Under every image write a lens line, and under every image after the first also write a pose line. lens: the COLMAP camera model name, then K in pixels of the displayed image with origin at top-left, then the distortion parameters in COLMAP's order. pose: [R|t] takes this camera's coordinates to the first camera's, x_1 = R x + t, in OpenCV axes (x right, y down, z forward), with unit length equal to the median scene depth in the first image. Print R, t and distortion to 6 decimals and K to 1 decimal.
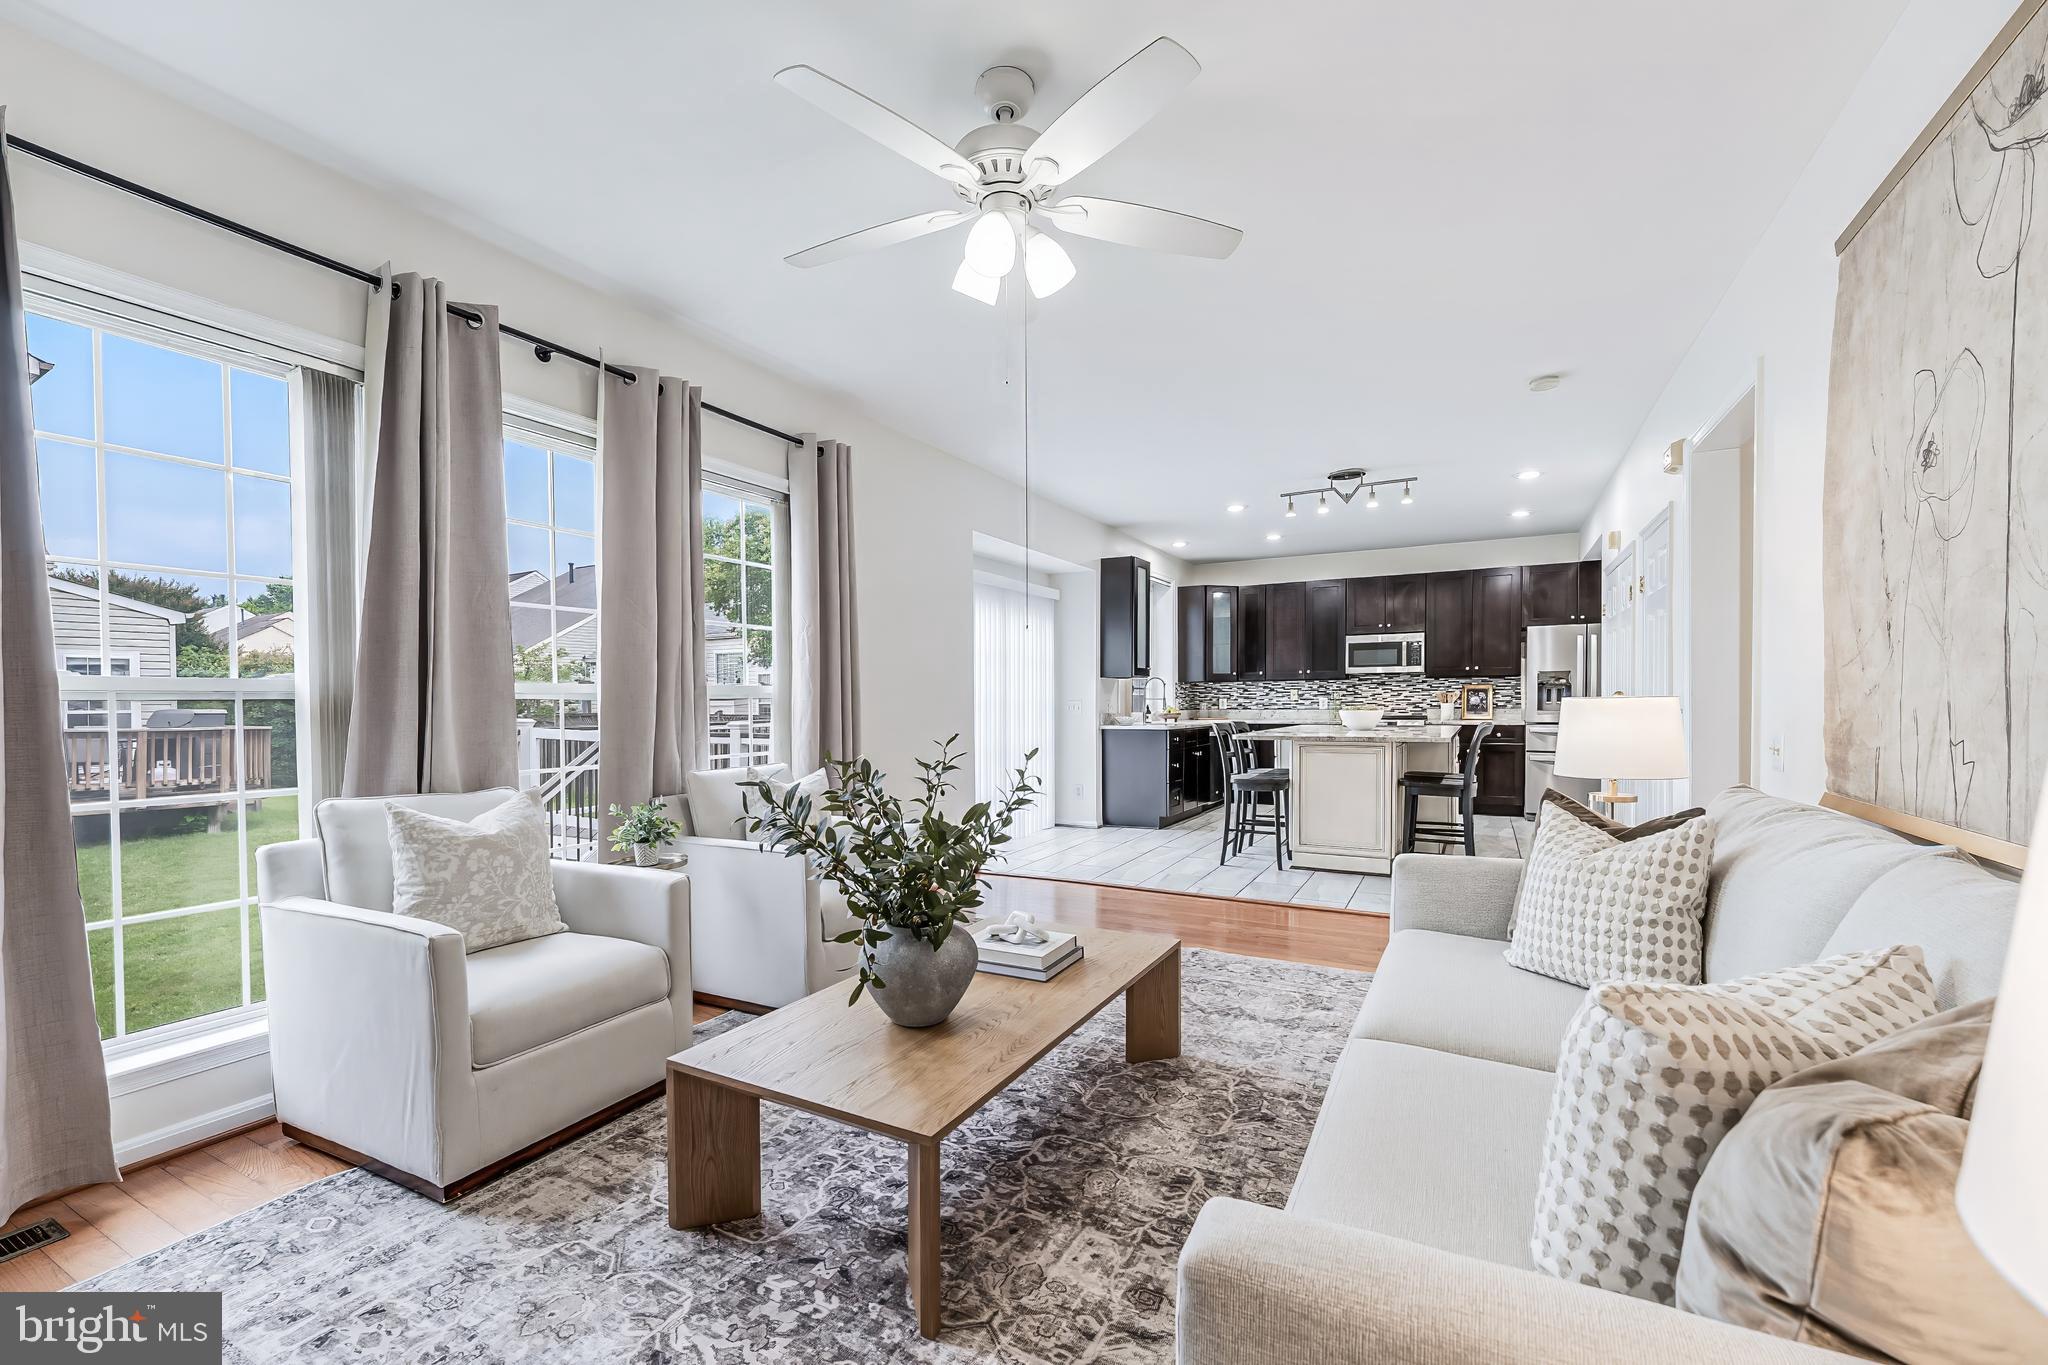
lens RADIAL K [[823.5, 0, 1032.1], [0, 823.5, 722.2], [0, 0, 1]] dist [0.002239, -0.000738]
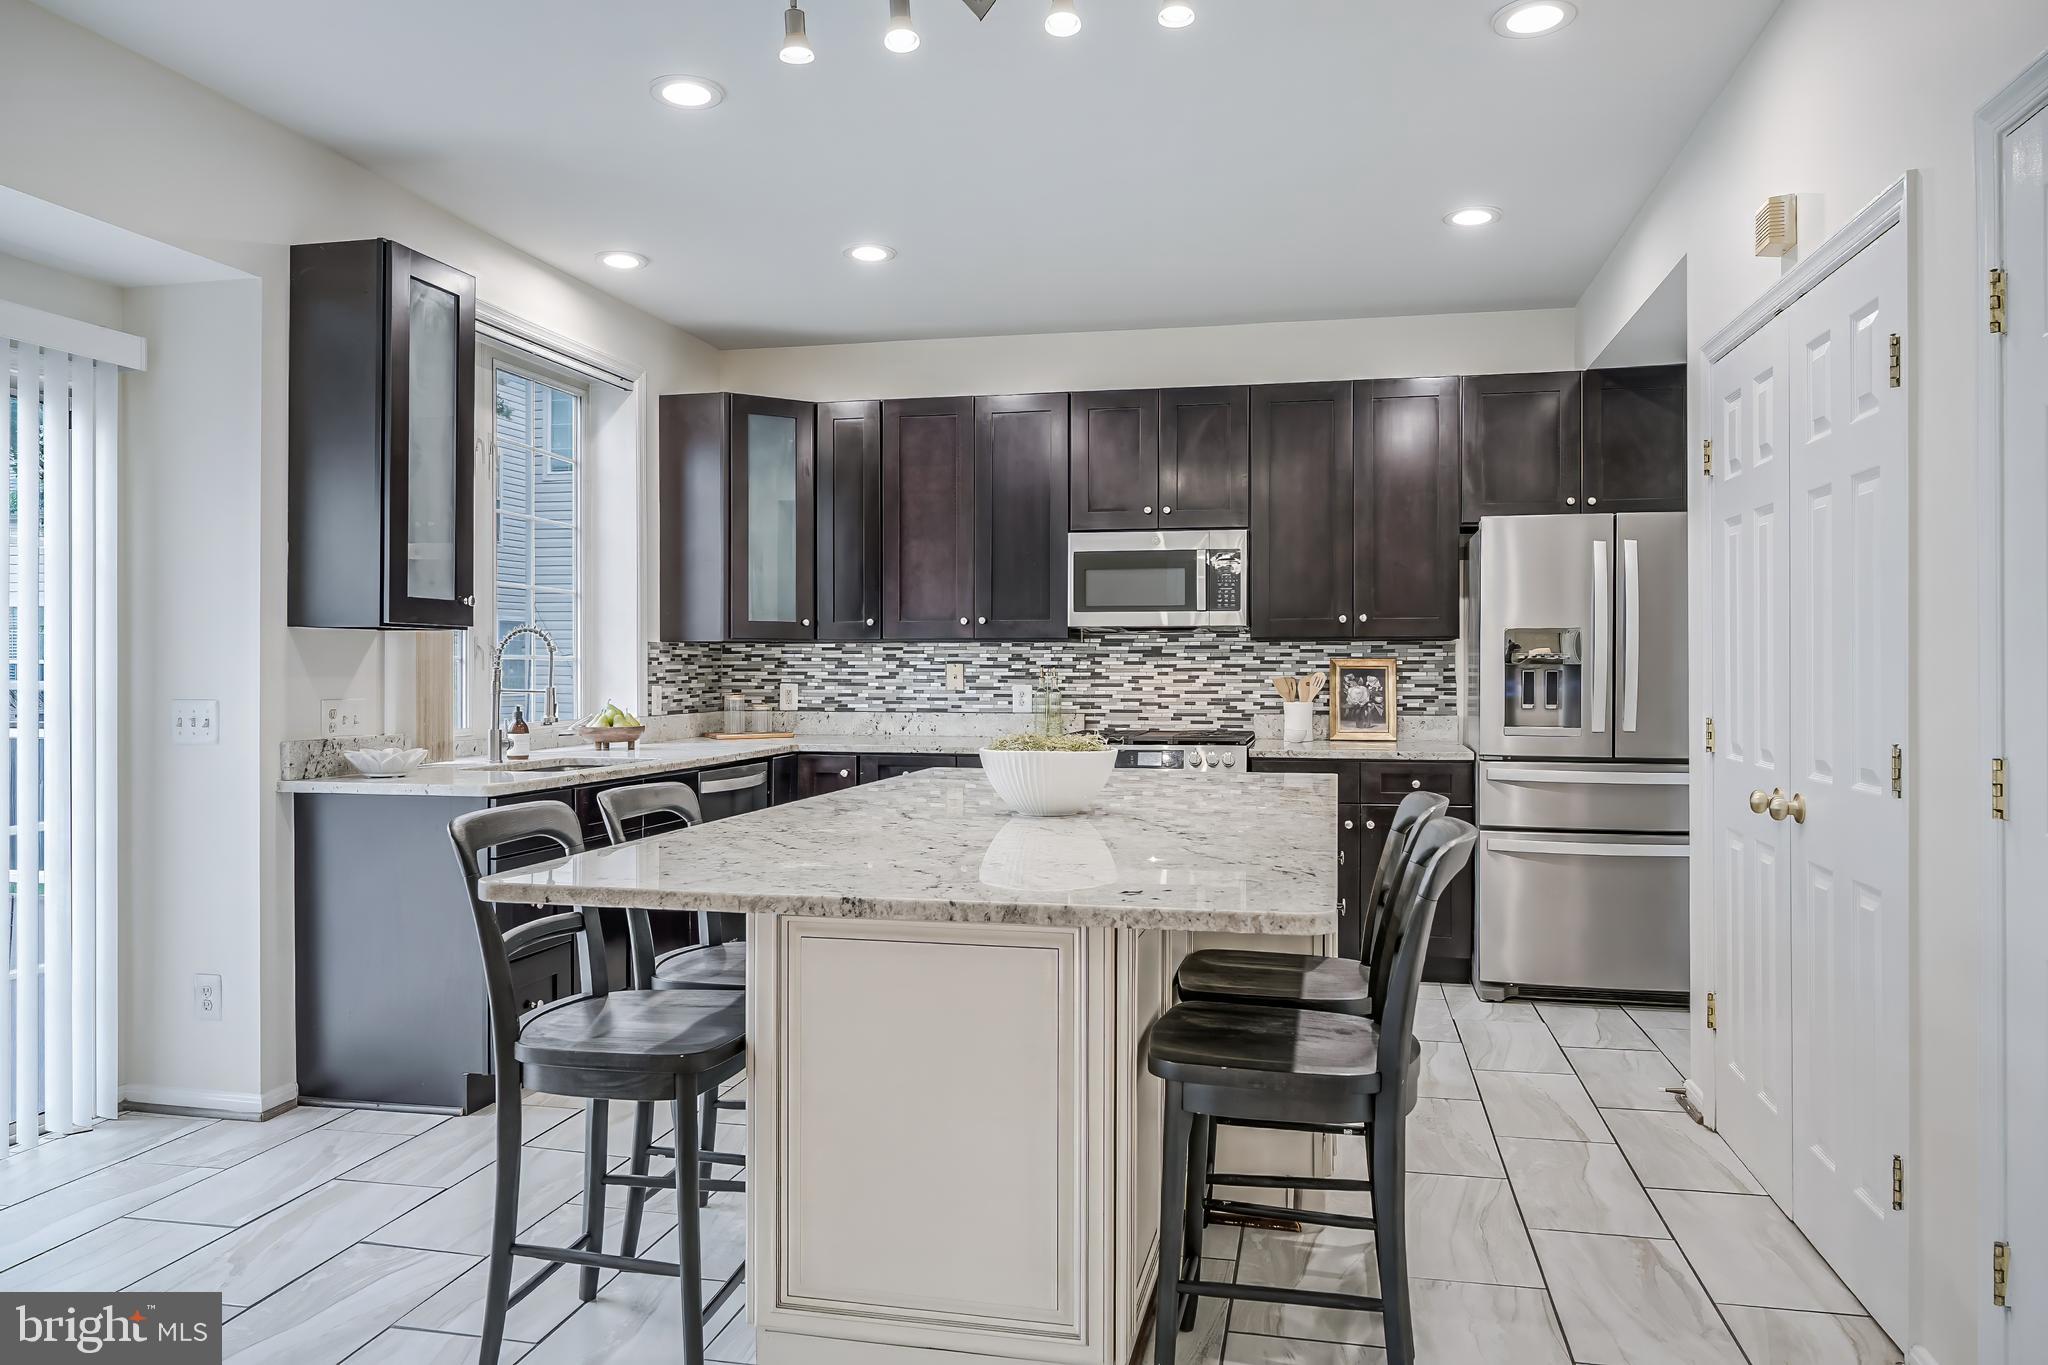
lens RADIAL K [[1365.1, 0, 1037.2], [0, 1365.1, 675.3], [0, 0, 1]] dist [-0.005155, -0.000317]
pose [[0.959560, 0.005751, 0.281446, 0.196098], [0.000173, 0.999779, -0.021018, -0.023362], [-0.281504, 0.020216, 0.959347, 0.401444]]
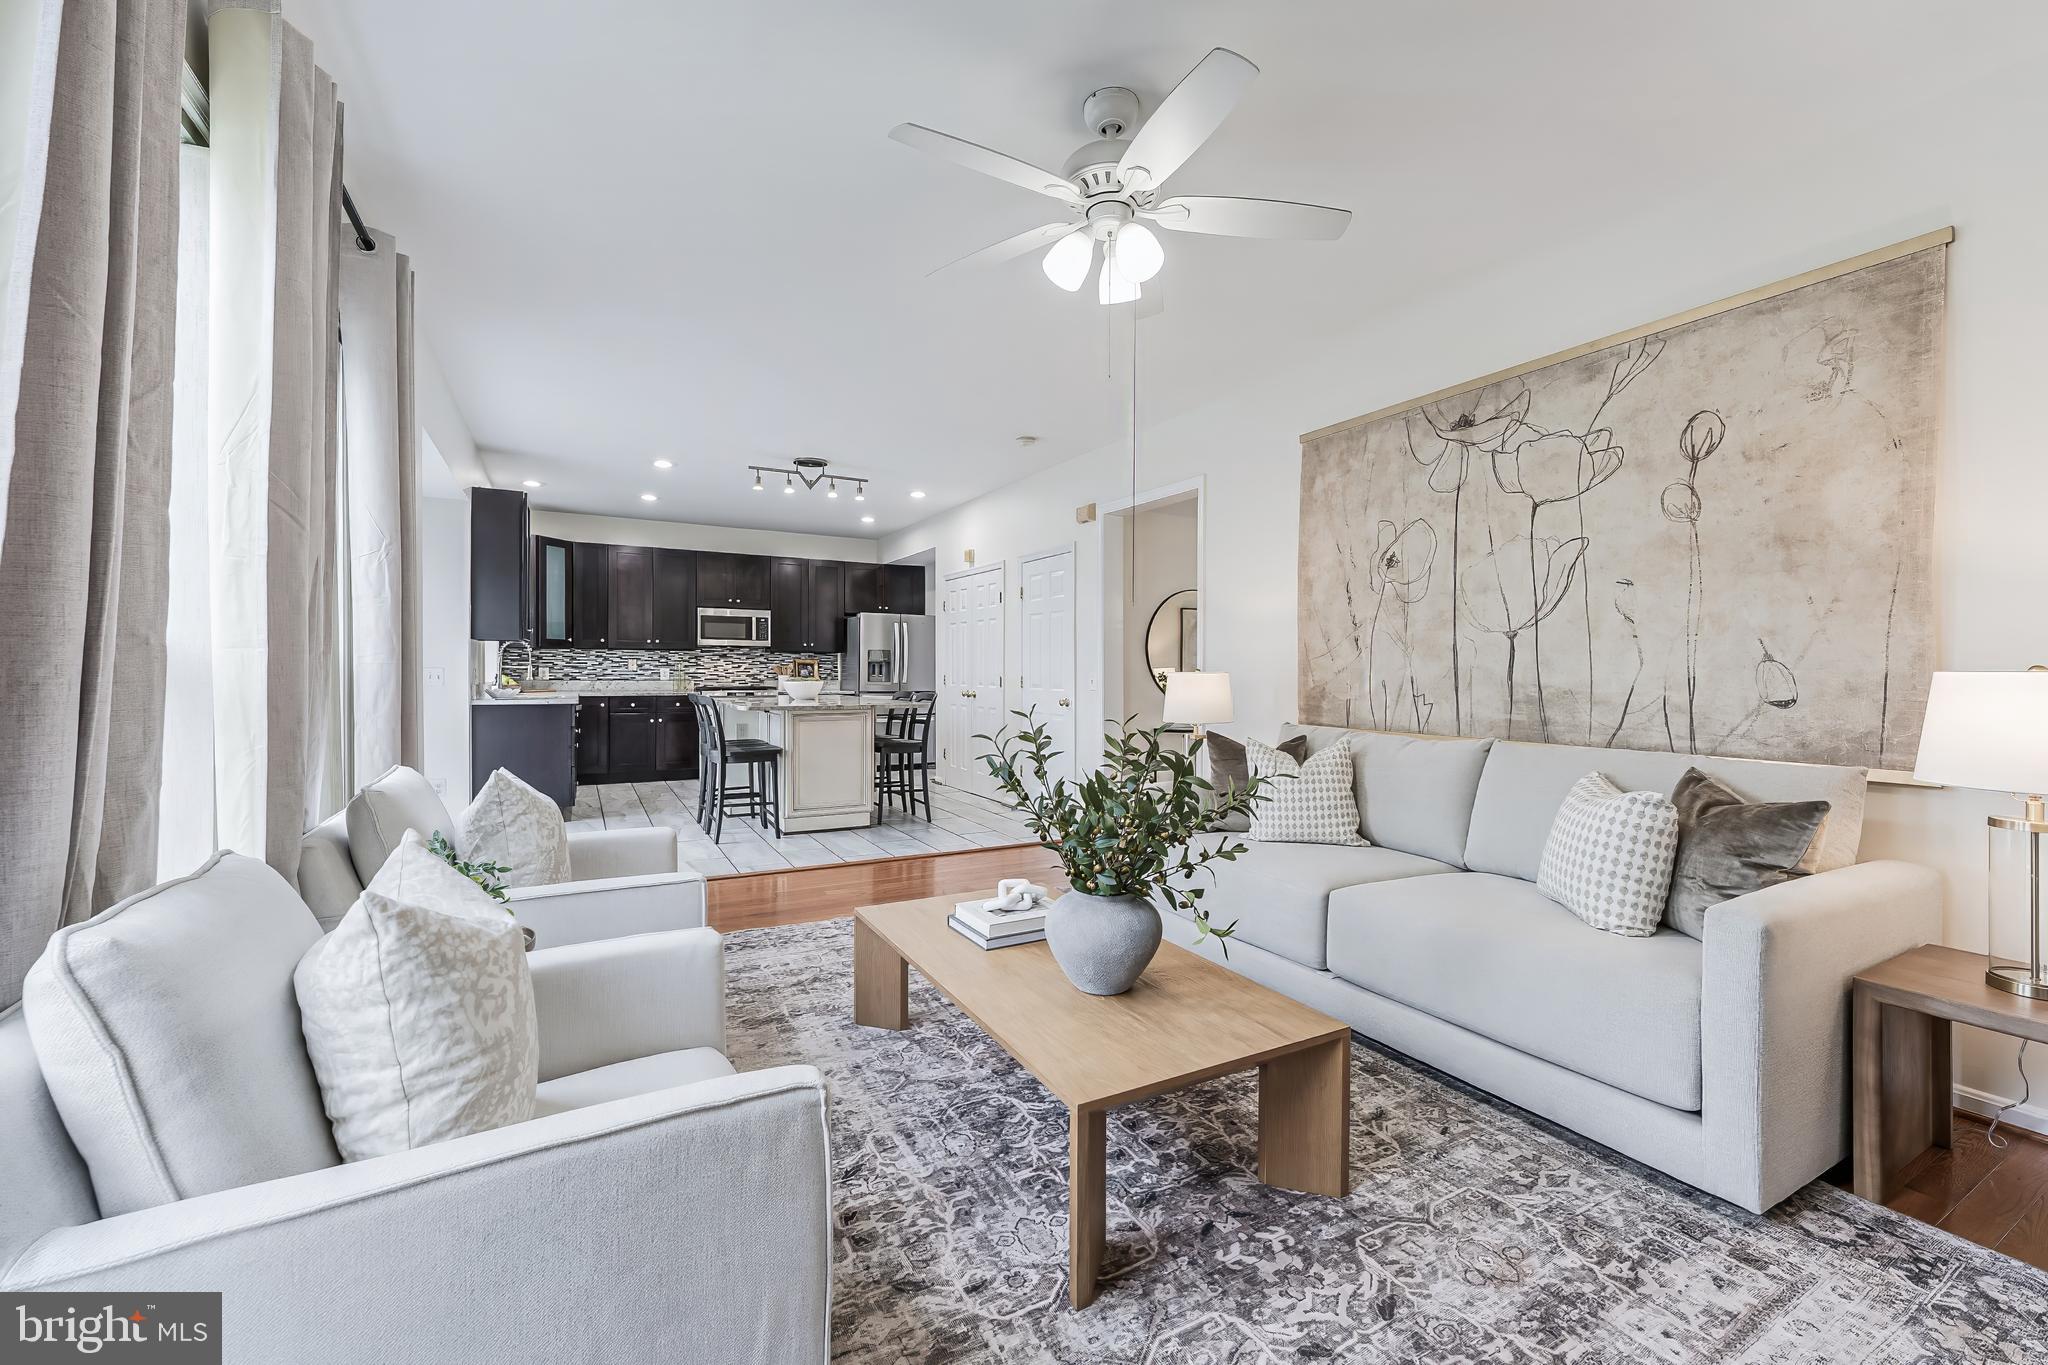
lens RADIAL K [[823.5, 0, 1010.4], [0, 823.5, 685.4], [0, 0, 1]] dist [0.002239, -0.000738]
pose [[0.553693, -0.003117, 0.832715, -0.267302], [0.011712, 0.999923, -0.004045, -0.001172], [-0.832638, 0.011992, 0.553687, 0.138017]]
